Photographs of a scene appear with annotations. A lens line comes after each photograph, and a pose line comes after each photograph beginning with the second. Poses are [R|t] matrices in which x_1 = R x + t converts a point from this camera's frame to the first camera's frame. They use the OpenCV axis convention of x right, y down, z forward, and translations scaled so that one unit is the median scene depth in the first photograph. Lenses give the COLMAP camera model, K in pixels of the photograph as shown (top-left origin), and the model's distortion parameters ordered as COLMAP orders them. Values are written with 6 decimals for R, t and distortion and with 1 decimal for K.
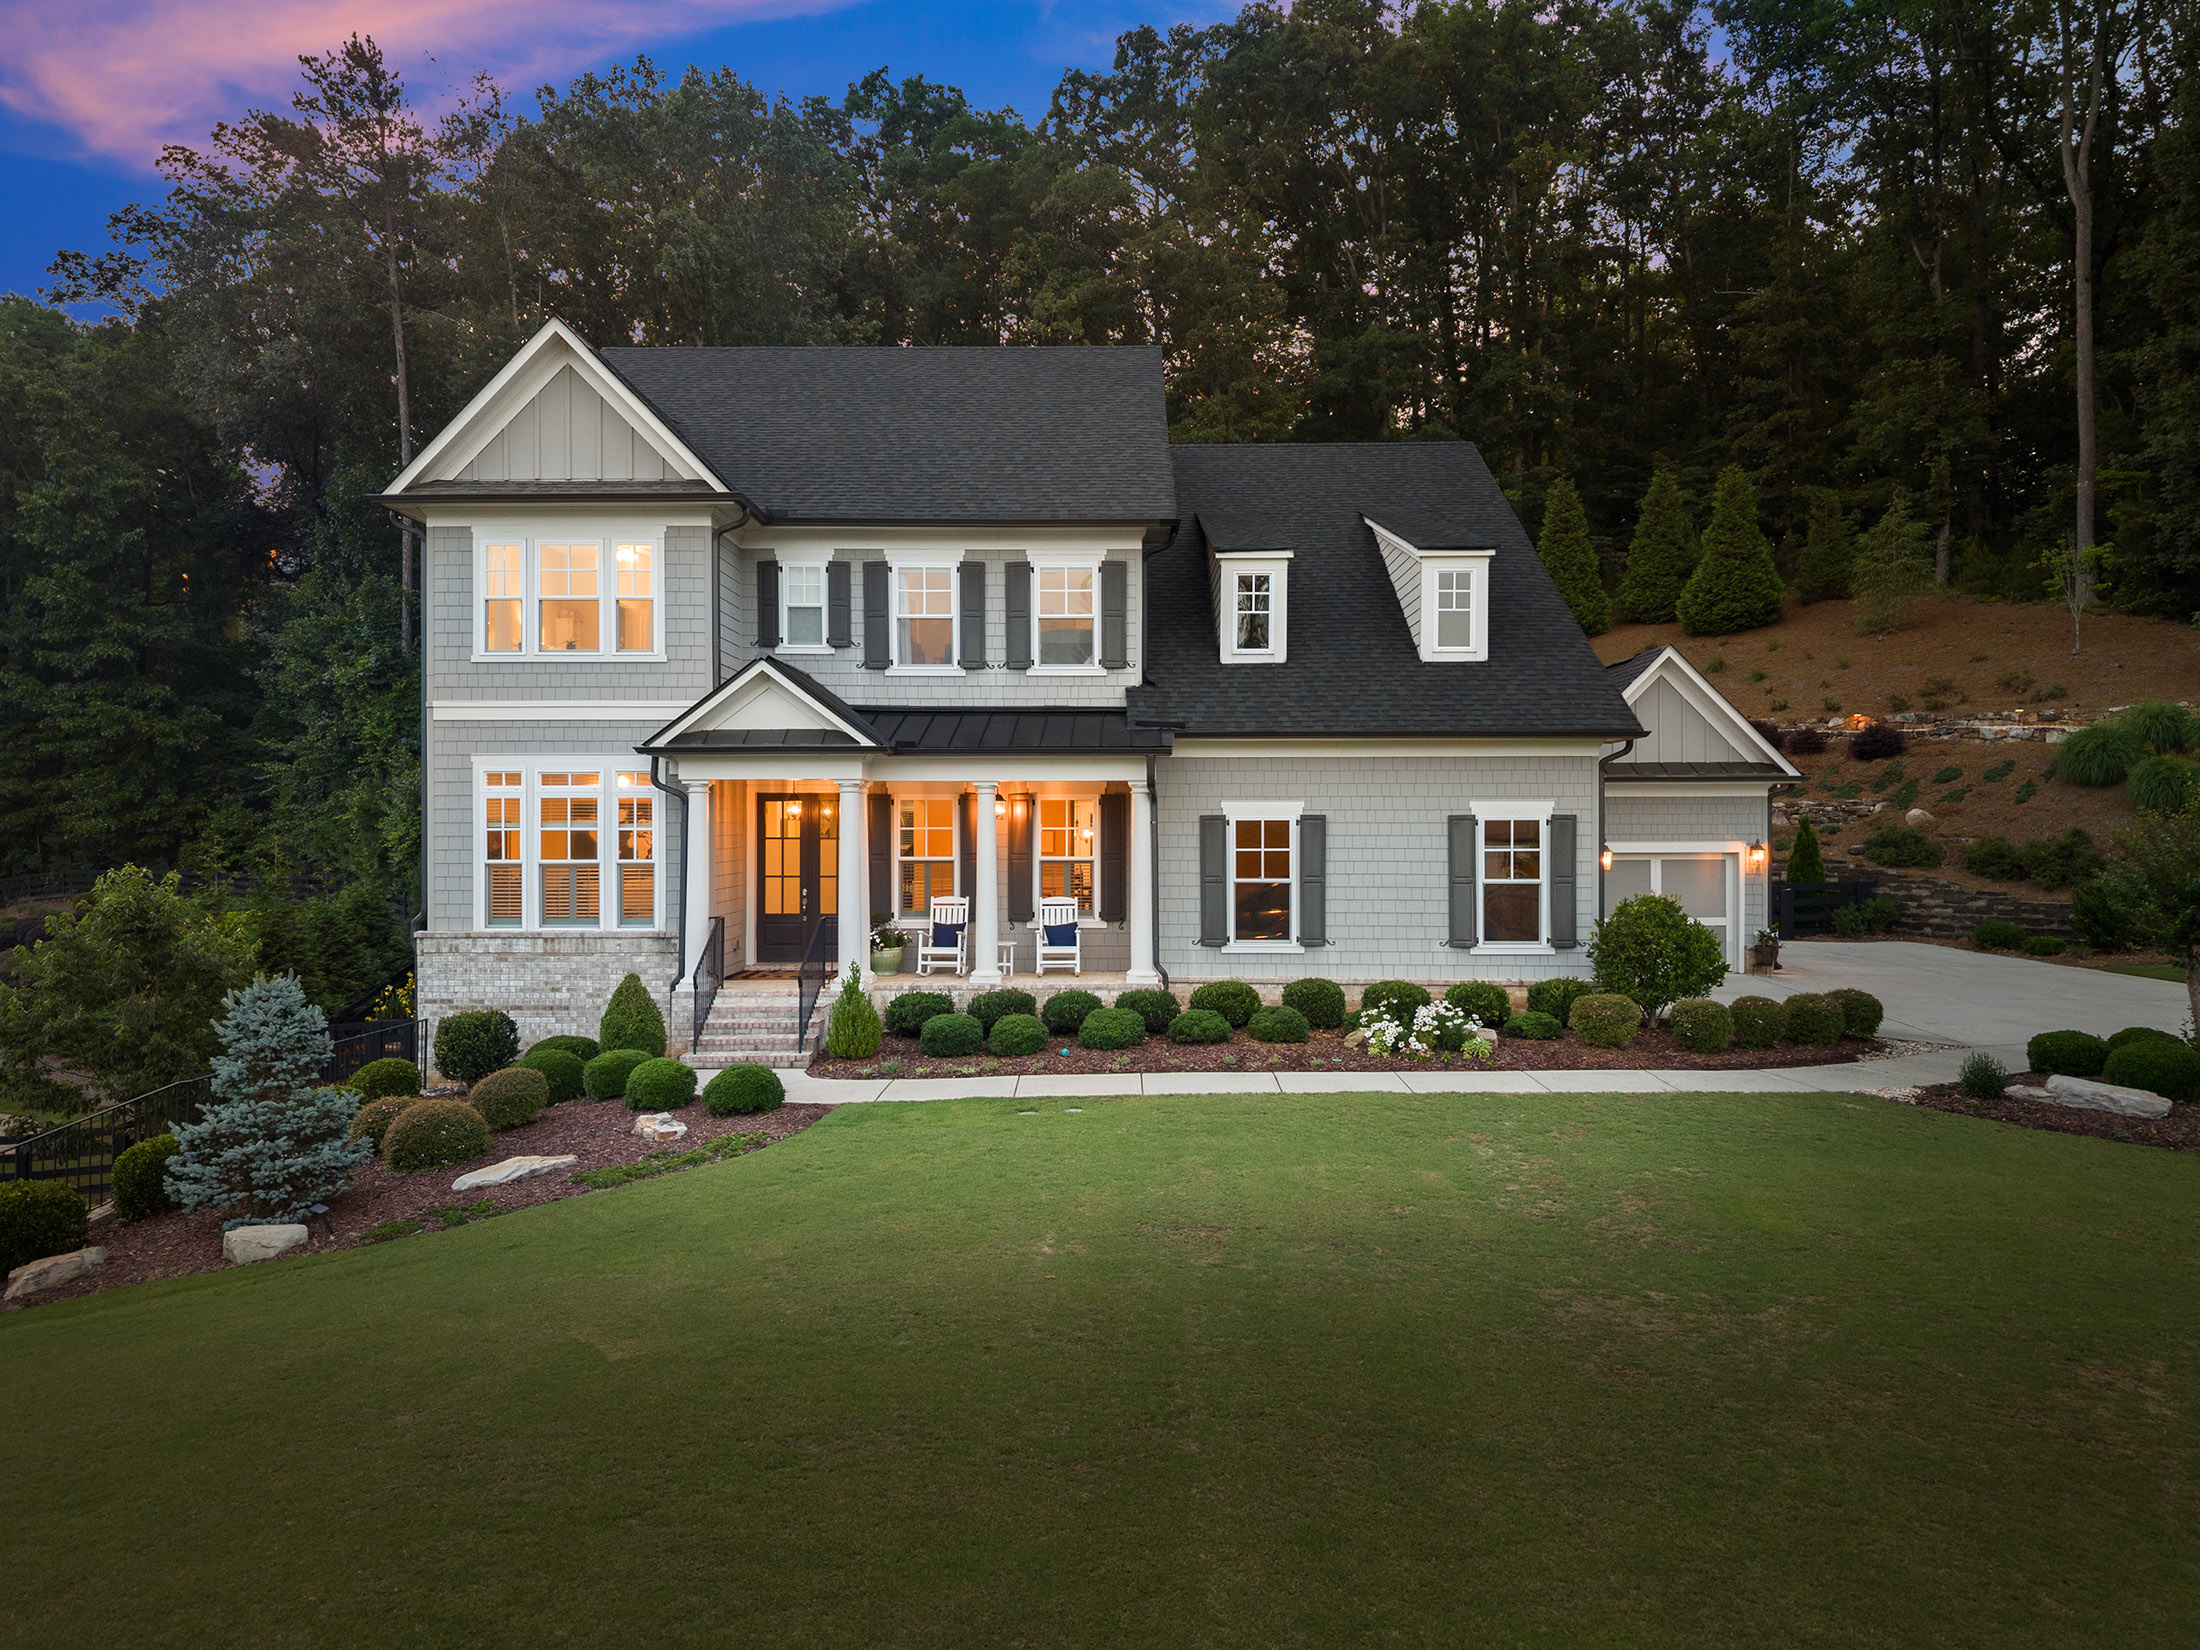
lens RADIAL K [[1471.3, 0, 1097.1], [0, 1471.3, 836.8], [0, 0, 1]] dist [0.050781, -0.060600]
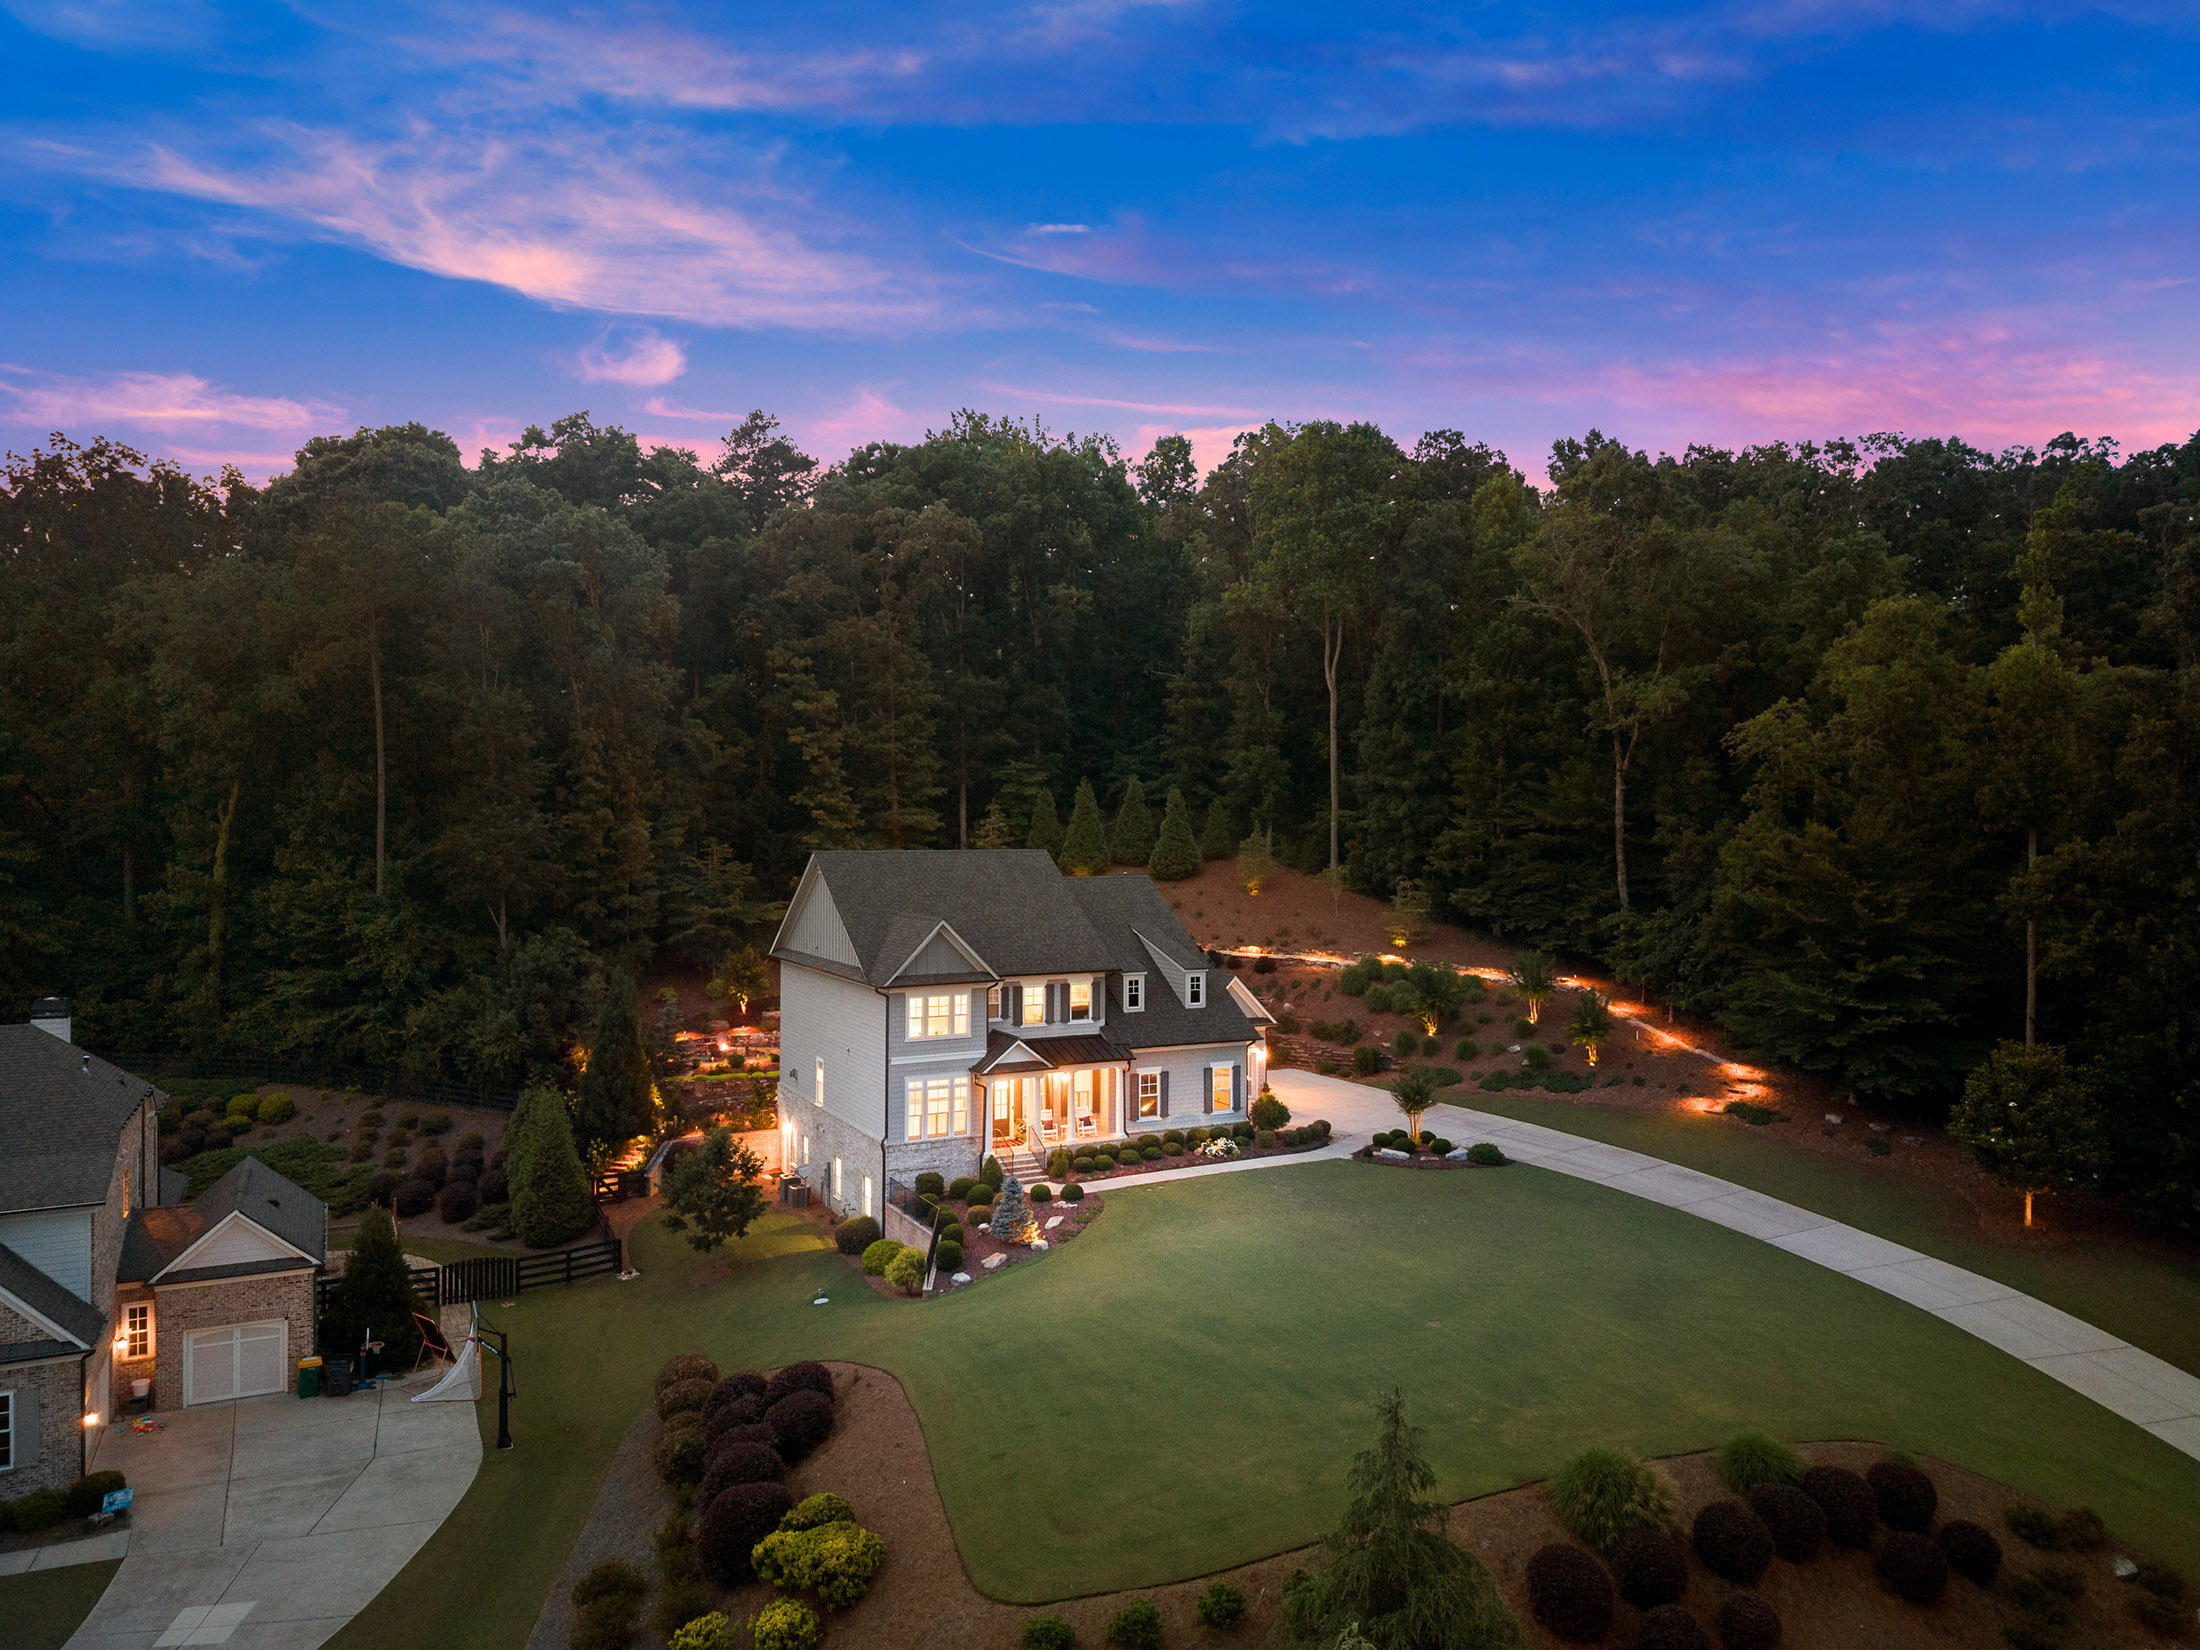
lens RADIAL K [[1471.3, 0, 1097.1], [0, 1471.3, 836.8], [0, 0, 1]] dist [0.050781, -0.060600]
pose [[0.882808, 0.001365, 0.469732, -1.282079], [-0.002694, 0.999994, 0.002158, -0.464155], [-0.469726, -0.003170, 0.882806, -1.432347]]
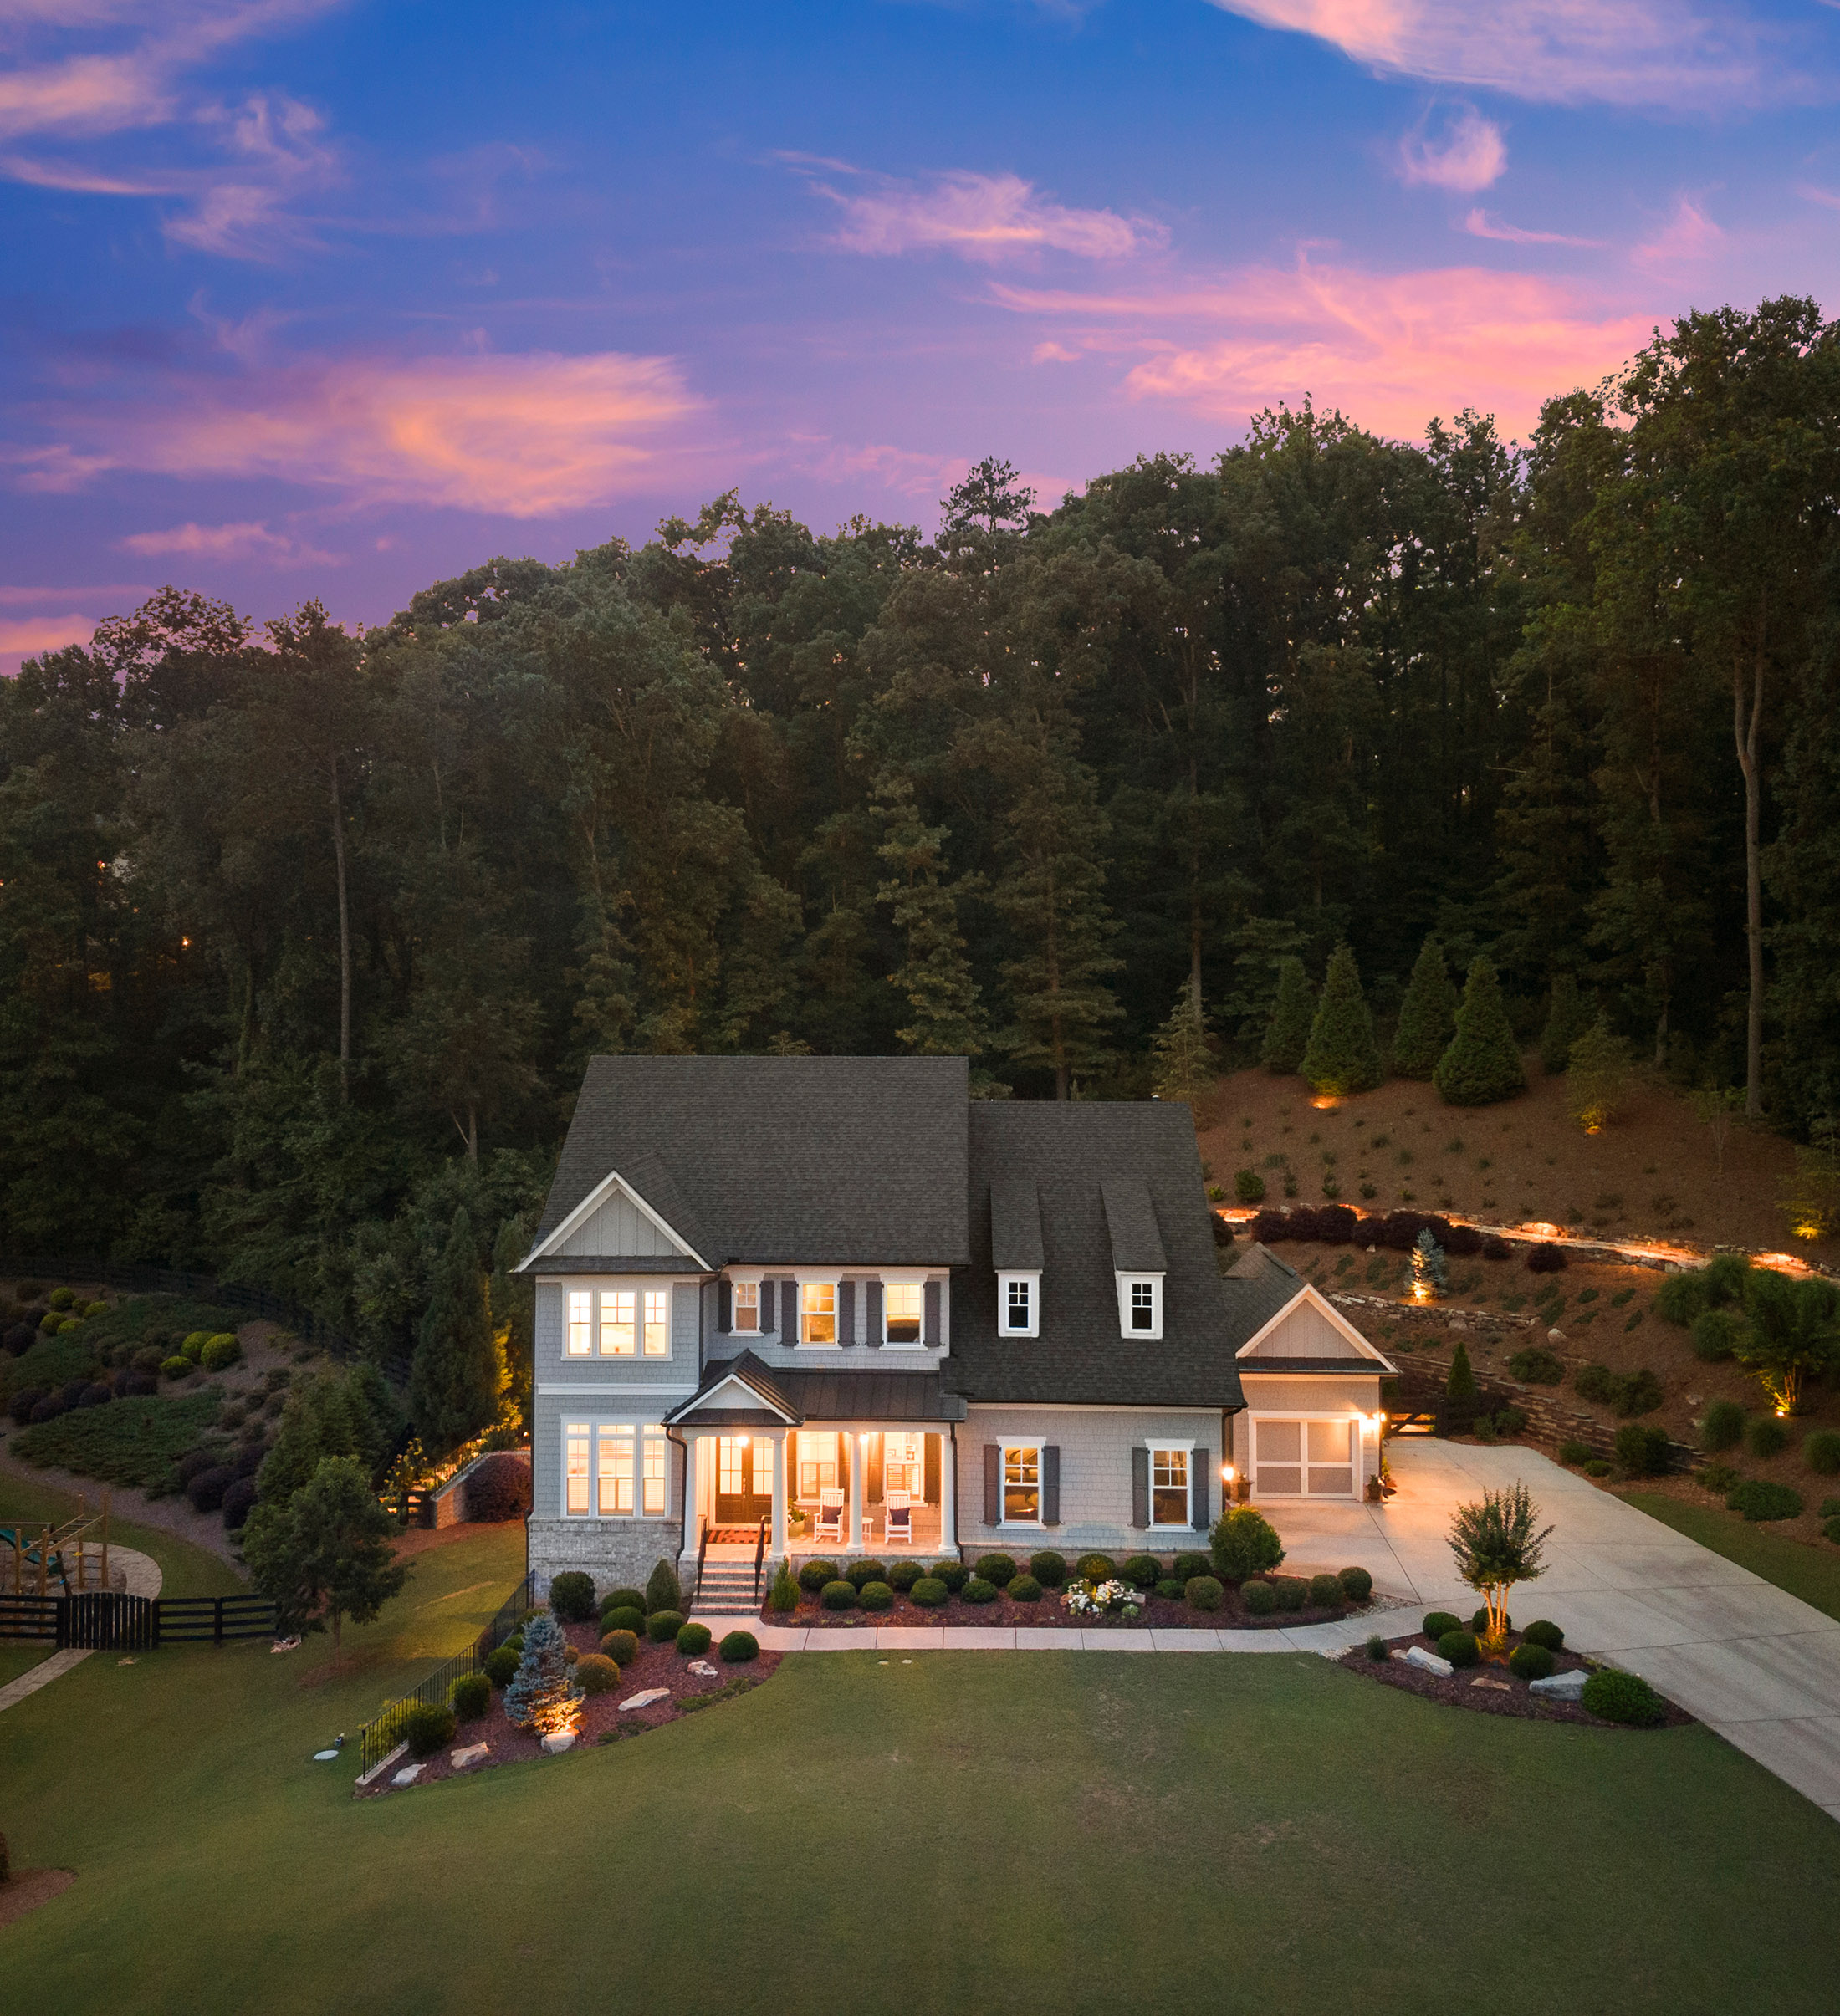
lens RADIAL K [[1804.2, 0, 878.1], [0, 1804.2, 1005.7], [0, 0, 1]] dist [0.128973, -0.353145]
pose [[0.999422, 0.003690, -0.033794, 0.017832], [-0.003840, 0.999983, -0.004401, -0.487918], [0.033777, 0.004528, 0.999419, -1.035350]]
